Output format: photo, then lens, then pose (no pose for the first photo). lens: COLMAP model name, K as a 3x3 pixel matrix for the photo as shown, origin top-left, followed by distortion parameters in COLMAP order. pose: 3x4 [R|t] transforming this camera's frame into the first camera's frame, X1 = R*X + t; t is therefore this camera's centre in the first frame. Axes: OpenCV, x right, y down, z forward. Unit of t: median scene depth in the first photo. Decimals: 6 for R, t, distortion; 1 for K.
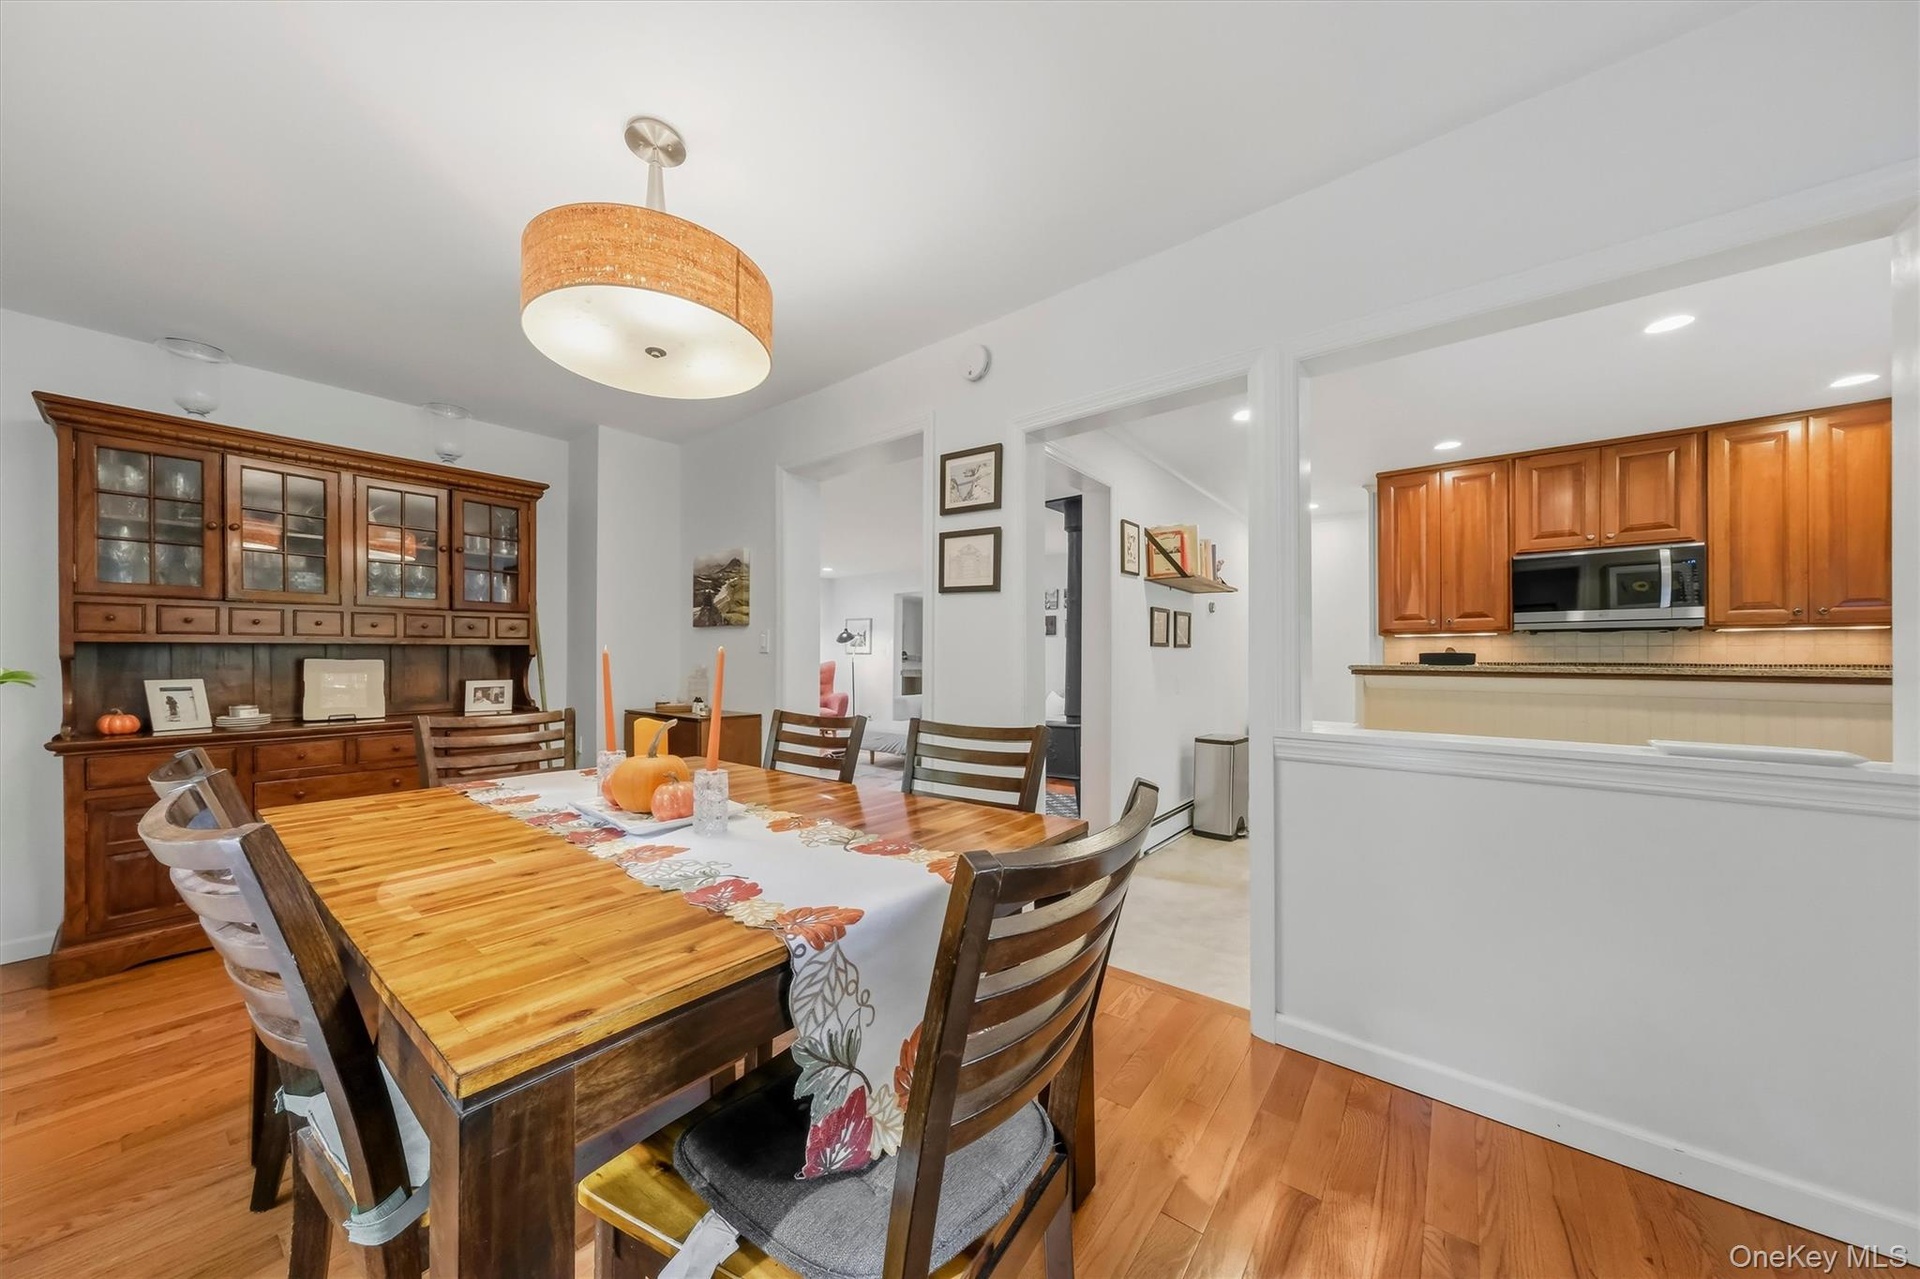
lens RADIAL K [[675.2, 0, 949.3], [0, 675.2, 656.7], [0, 0, 1]] dist [0.001493, 0.000121]
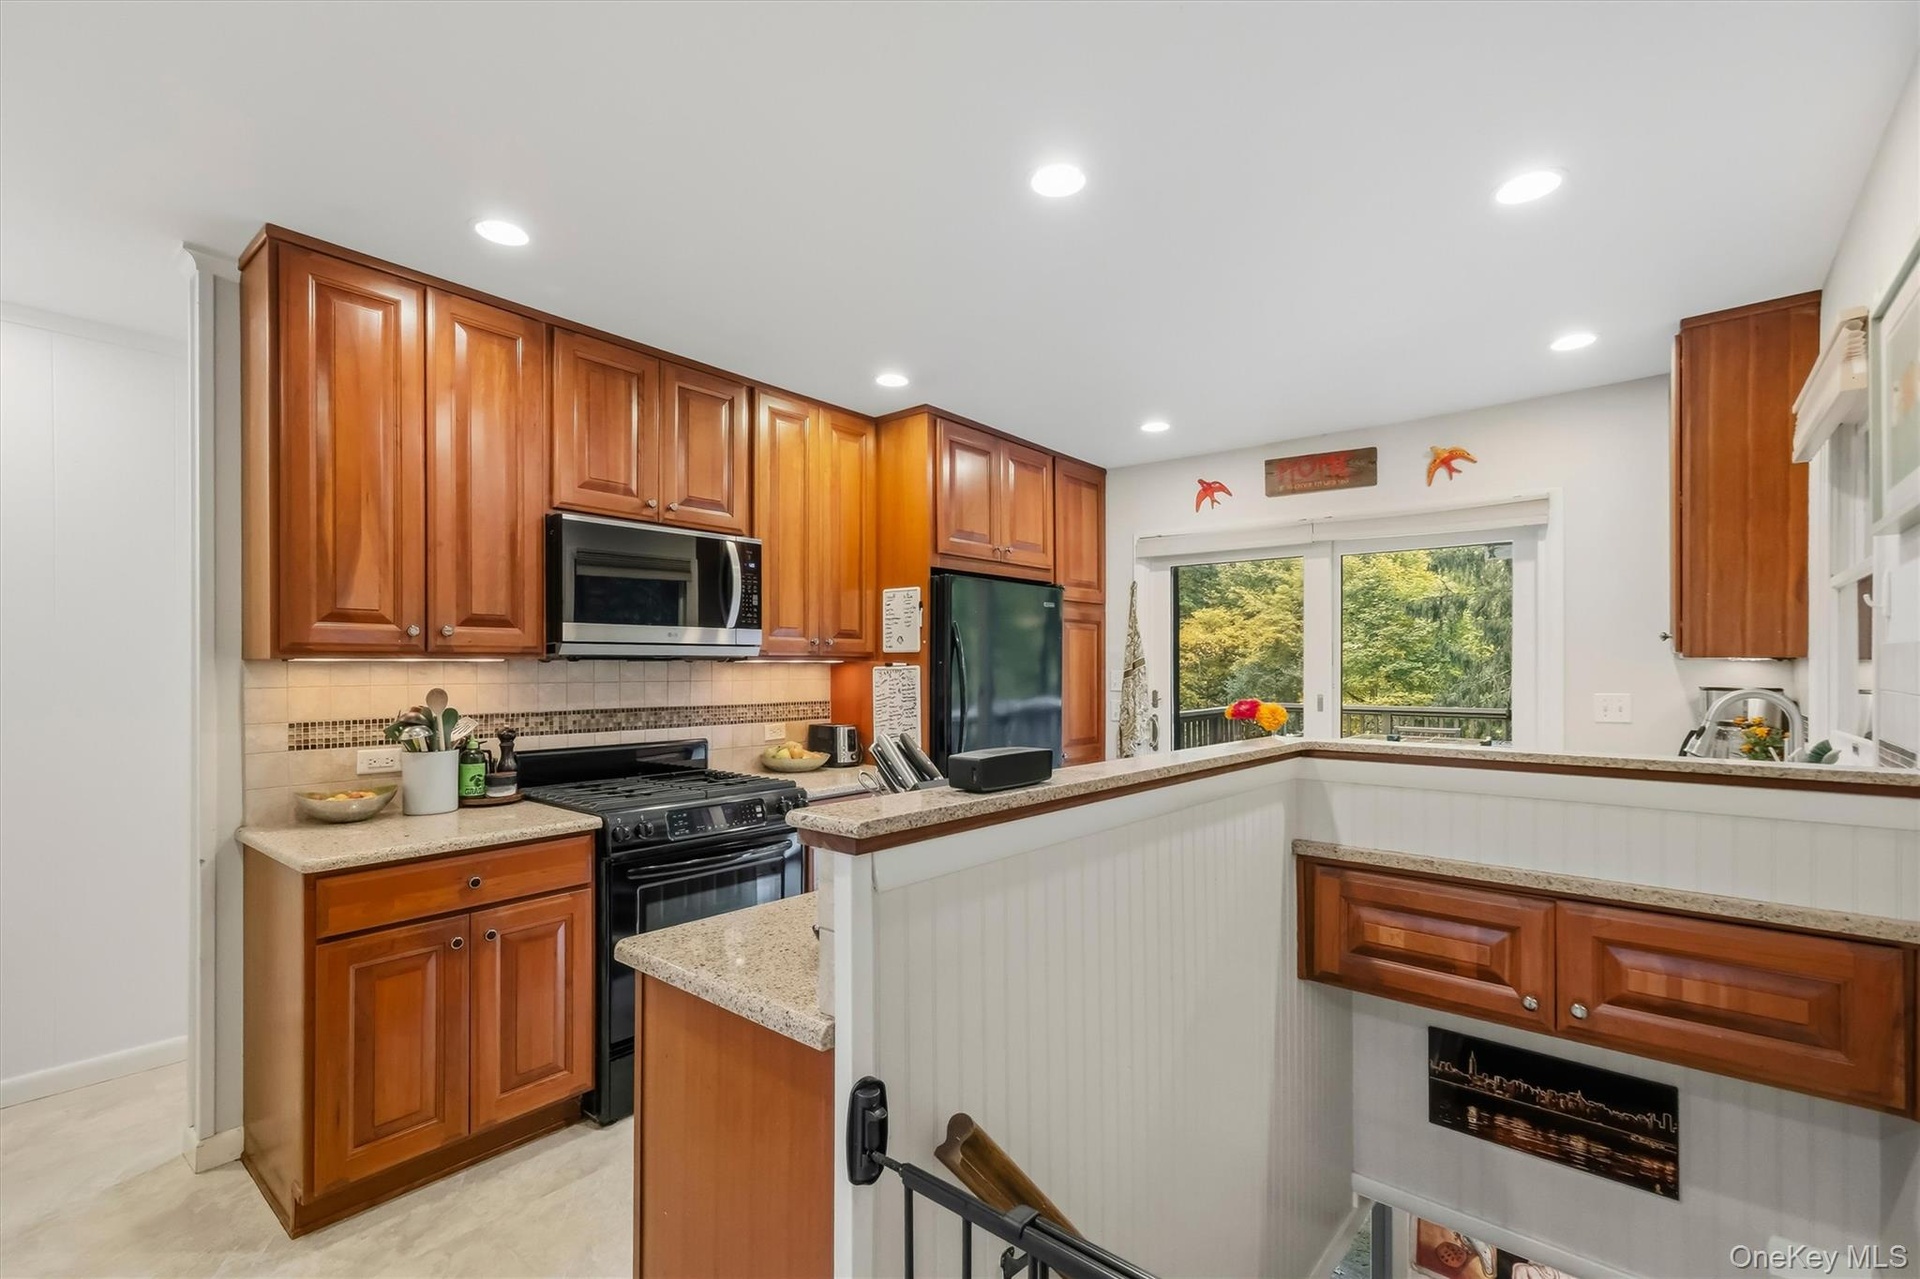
lens RADIAL K [[850.5, 0, 946.2], [0, 850.5, 670.0], [0, 0, 1]] dist [0.010013, 0.000155]
pose [[-0.000632, -0.002360, 0.999997, 0.187346], [-0.001467, 0.999996, 0.002359, -0.030430], [-0.999999, -0.001465, -0.000636, 0.725455]]
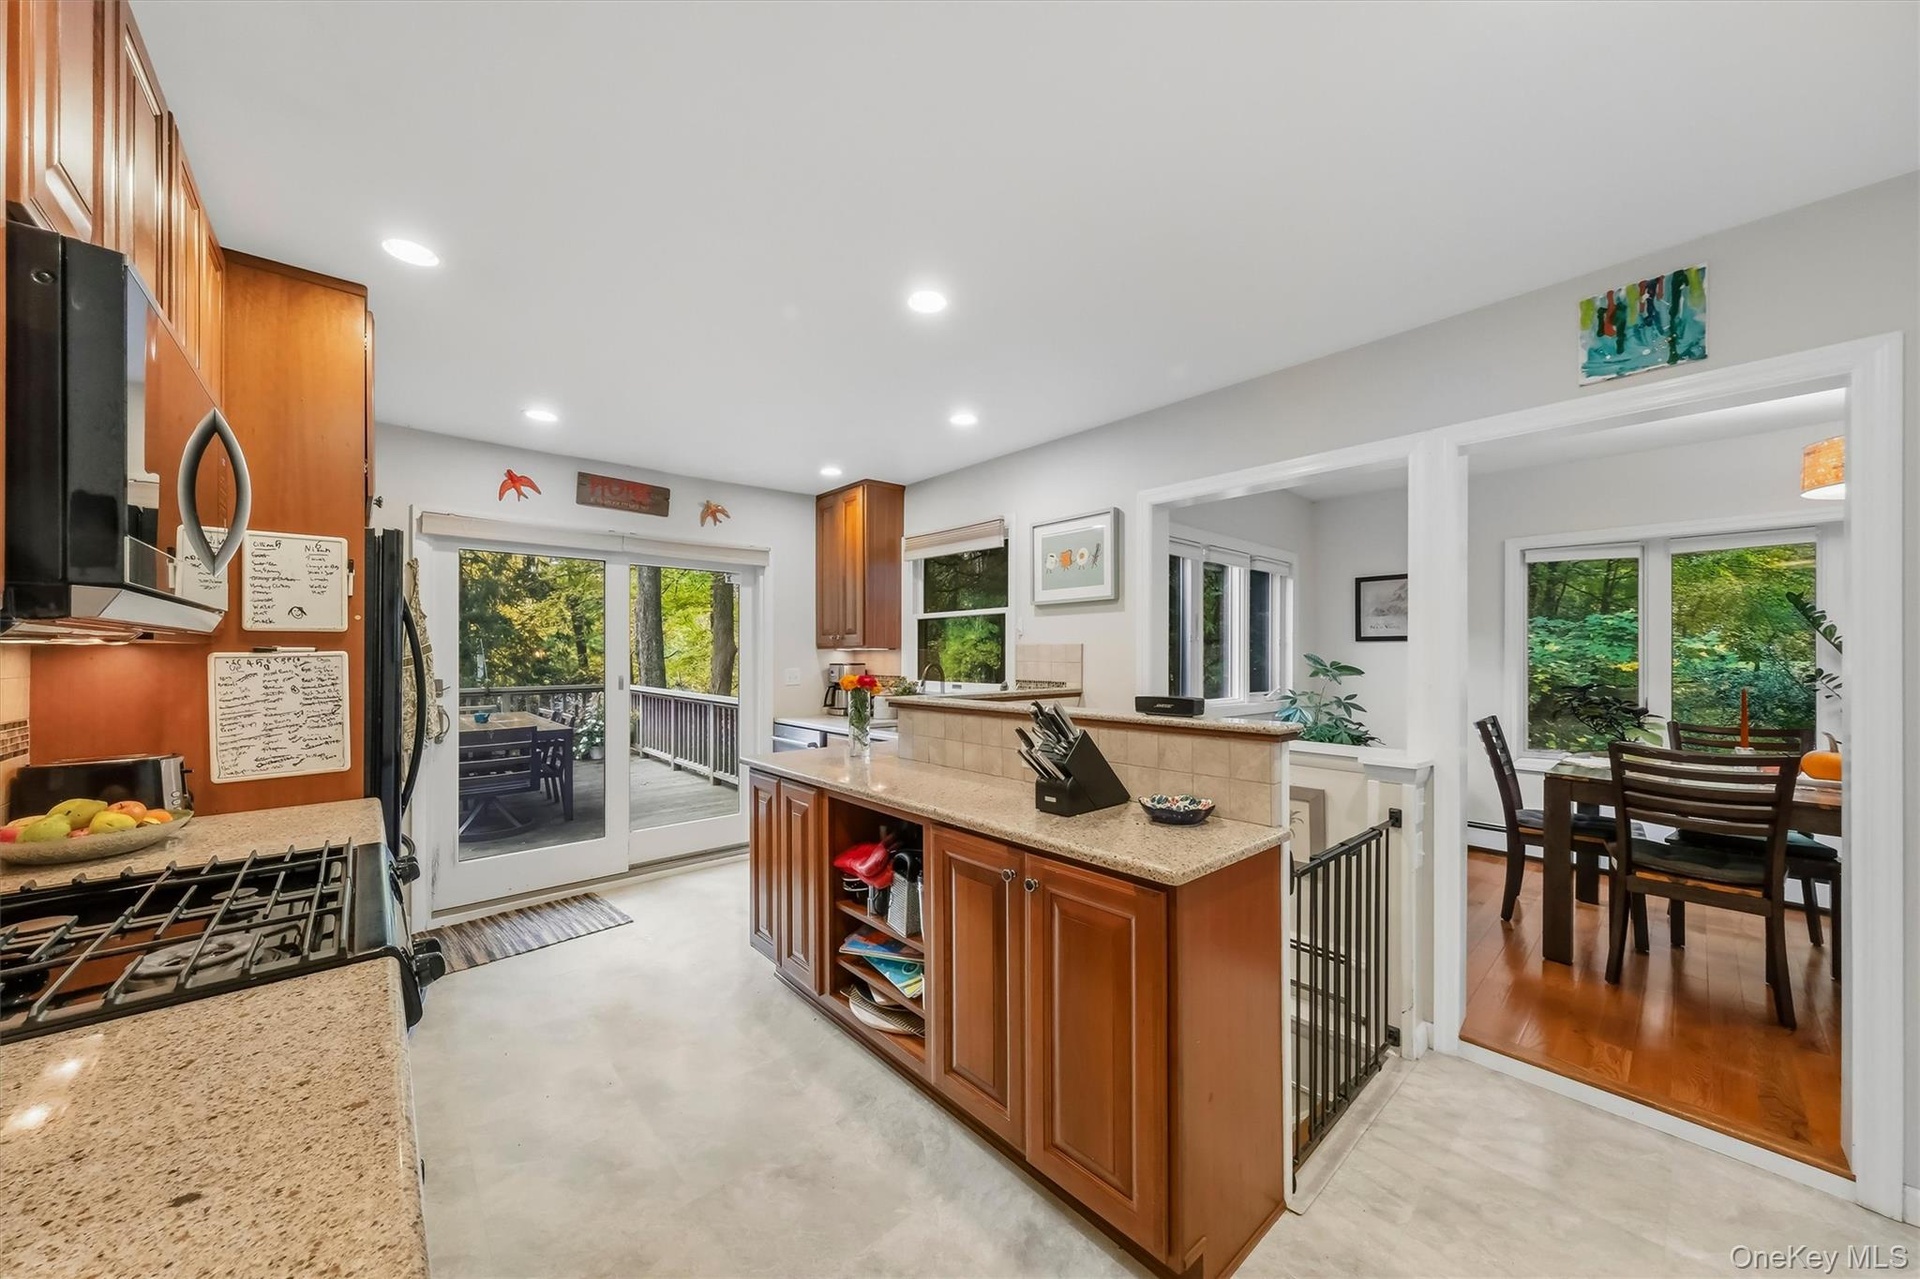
lens RADIAL K [[675.2, 0, 949.3], [0, 675.2, 656.7], [0, 0, 1]] dist [0.001493, 0.000121]
pose [[-0.987949, 0.002130, 0.154764, 0.576996], [0.002773, 0.999988, 0.003936, -0.029643], [-0.154754, 0.004317, -0.987944, 1.187322]]
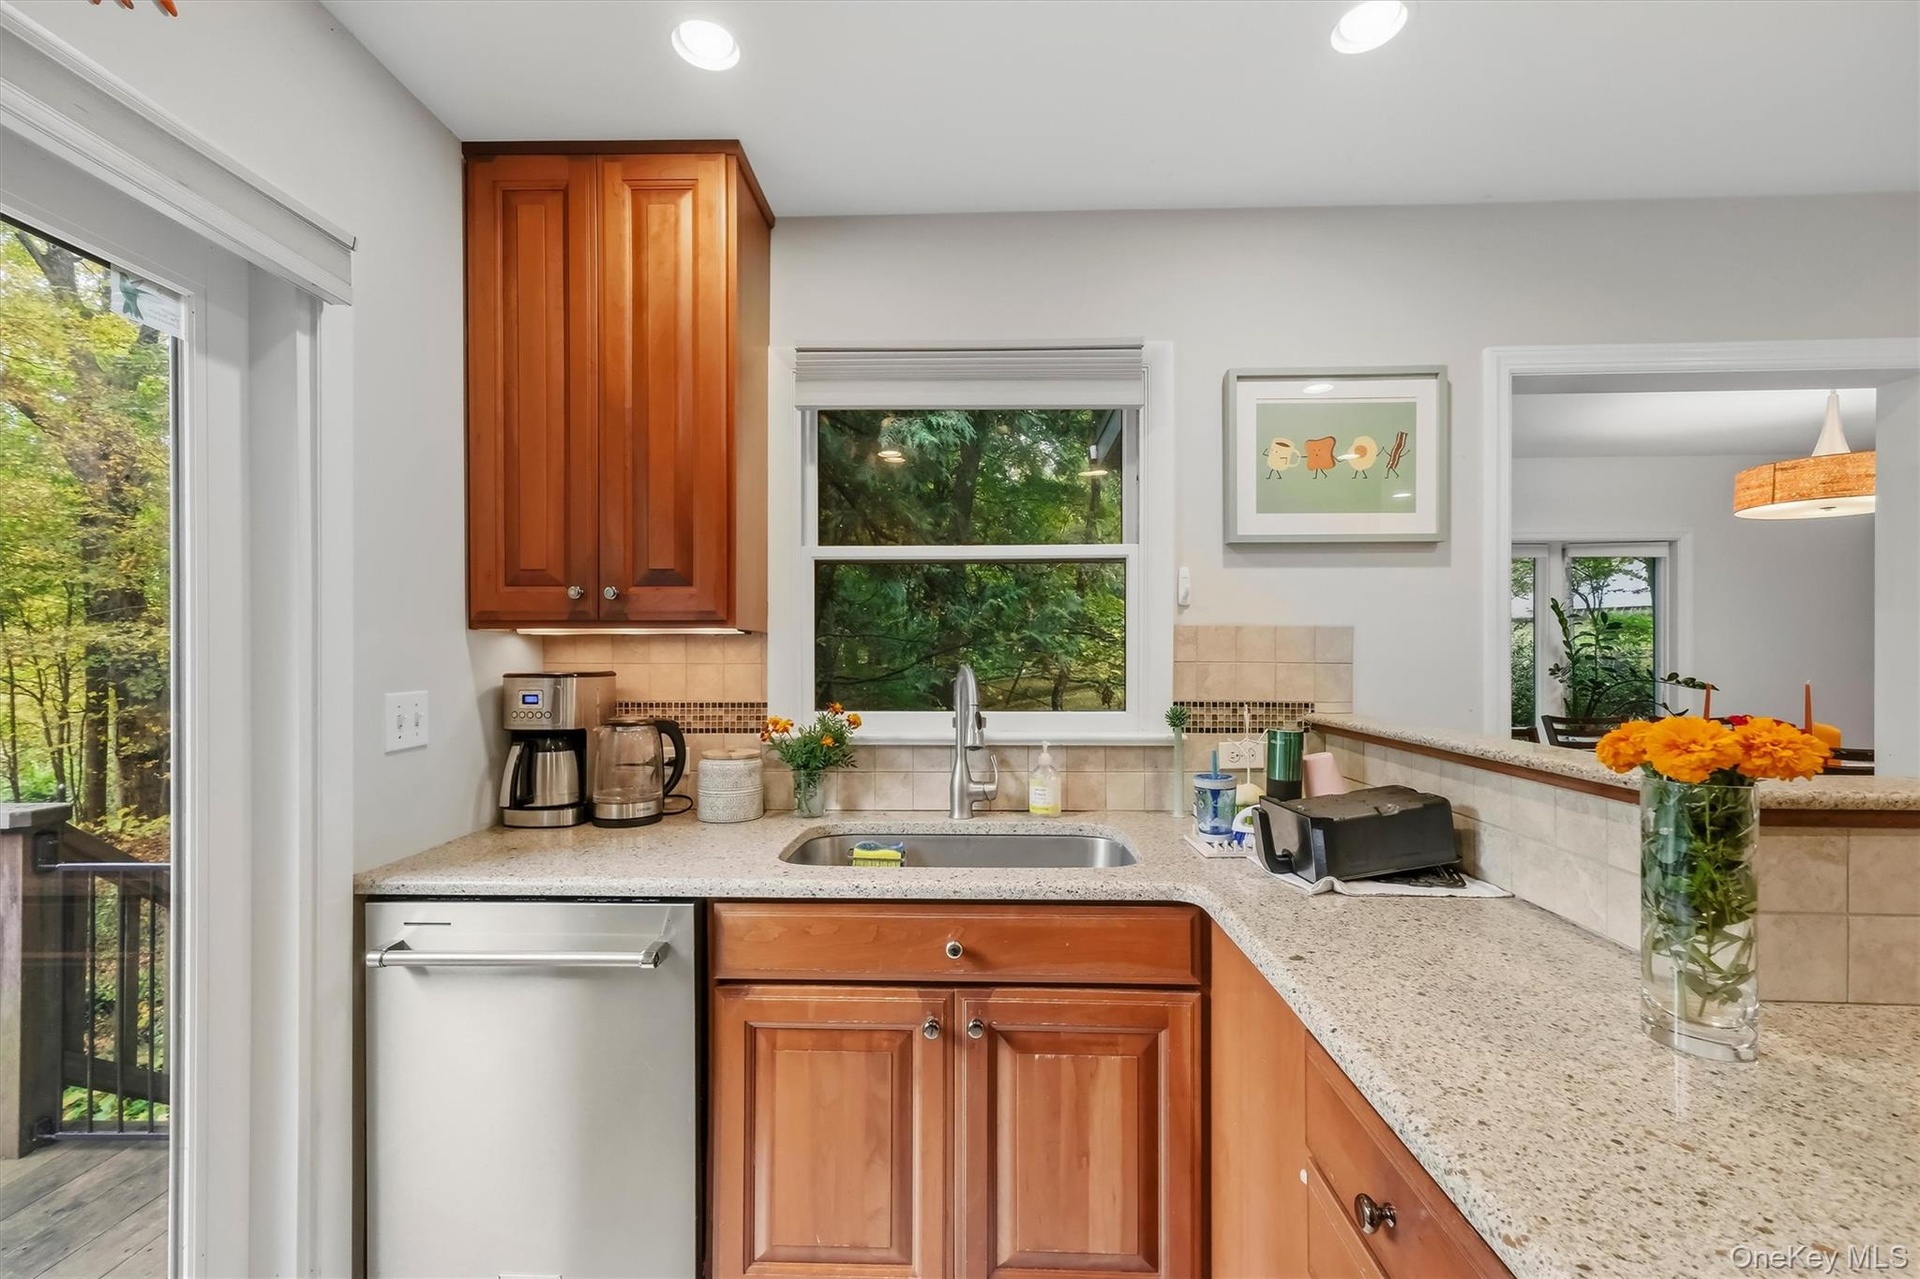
lens RADIAL K [[775.9, 0, 958.3], [0, 775.9, 654.6], [0, 0, 1]] dist [0.006346, 0.000526]
pose [[-0.783206, 0.003920, -0.621749, 1.054910], [0.001623, 0.999990, 0.004260, -0.025843], [0.621760, 0.002327, -0.783205, 0.548436]]
